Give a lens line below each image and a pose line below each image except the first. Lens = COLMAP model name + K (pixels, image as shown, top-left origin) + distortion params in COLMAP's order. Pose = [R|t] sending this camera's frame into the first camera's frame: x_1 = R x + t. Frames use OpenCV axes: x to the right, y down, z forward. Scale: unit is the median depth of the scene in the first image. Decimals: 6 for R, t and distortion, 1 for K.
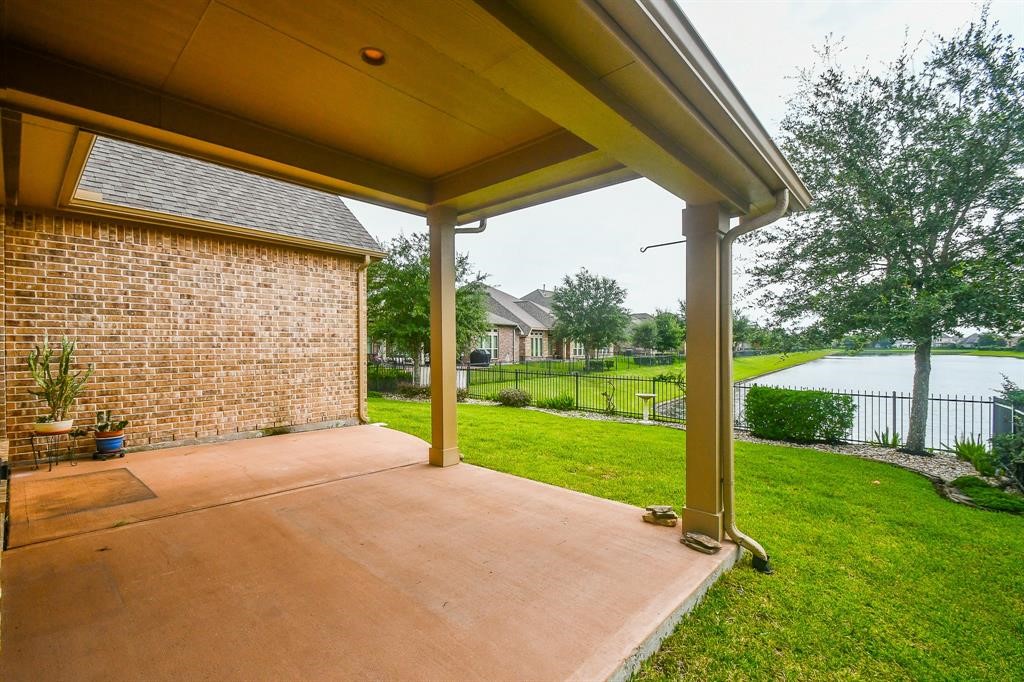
lens RADIAL K [[452.3, 0, 505.1], [0, 452.3, 343.7], [0, 0, 1]] dist [0.003471, -0.009690]
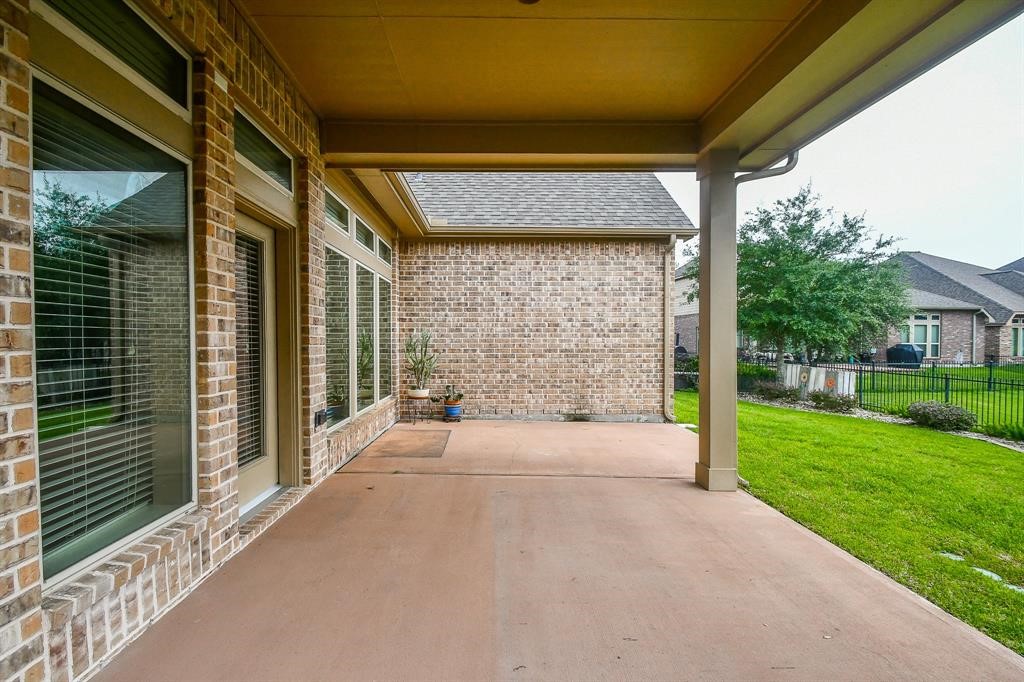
lens RADIAL K [[452.3, 0, 504.5], [0, 452.3, 344.8], [0, 0, 1]] dist [0.003471, -0.009690]
pose [[0.681348, 0.010600, -0.731883, 0.155272], [0.000516, 0.999888, 0.014963, 0.010468], [0.731959, -0.010573, 0.681266, 0.185451]]
